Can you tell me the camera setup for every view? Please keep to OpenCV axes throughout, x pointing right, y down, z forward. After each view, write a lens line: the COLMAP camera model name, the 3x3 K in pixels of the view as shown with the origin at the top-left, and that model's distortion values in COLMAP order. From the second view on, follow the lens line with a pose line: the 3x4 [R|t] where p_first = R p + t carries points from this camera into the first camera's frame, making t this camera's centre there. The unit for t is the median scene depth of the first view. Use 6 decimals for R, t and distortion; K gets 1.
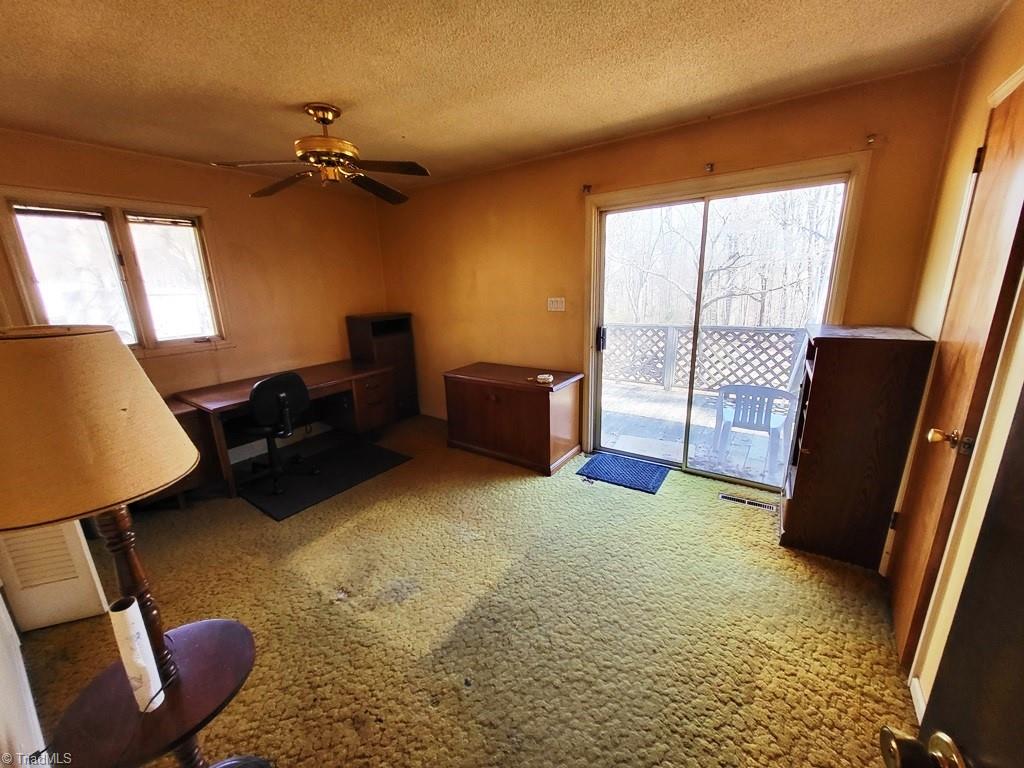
lens RADIAL K [[401.0, 0, 505.0], [0, 401.0, 386.3], [0, 0, 1]] dist [-0.000732, -0.000231]
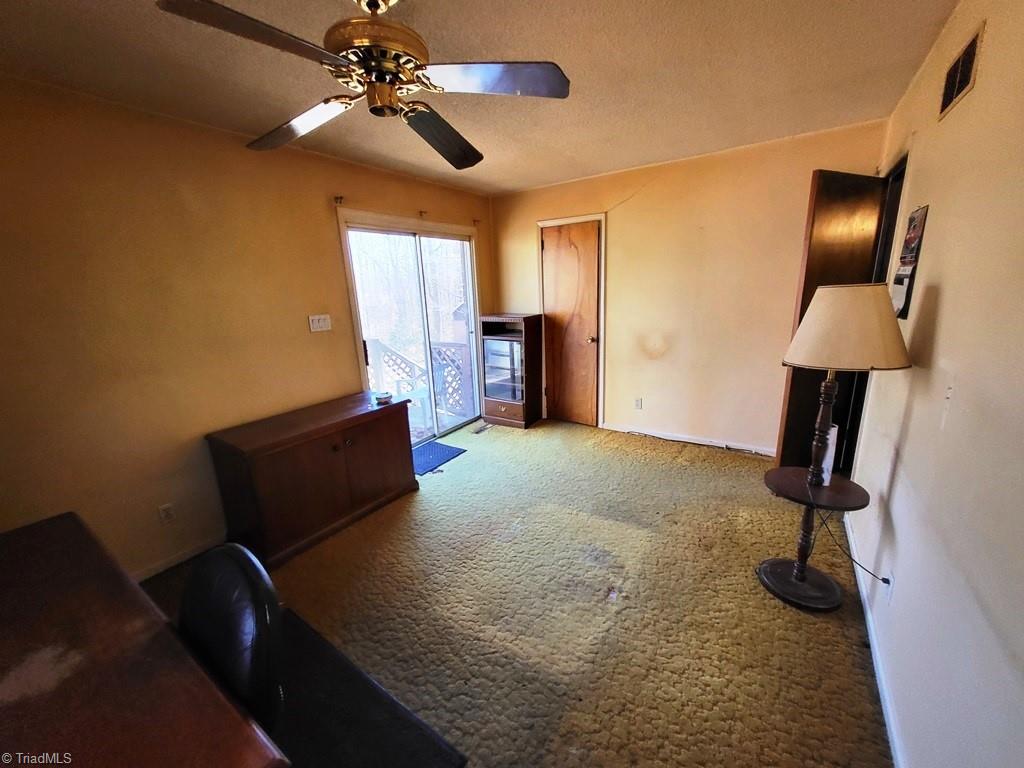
lens RADIAL K [[401.0, 0, 505.0], [0, 401.0, 386.3], [0, 0, 1]] dist [-0.000732, -0.000231]
pose [[-0.012778, -0.207778, 0.978093, -0.913552], [0.296001, 0.933545, 0.202181, -0.166757], [-0.955102, 0.292100, 0.049574, 0.768773]]
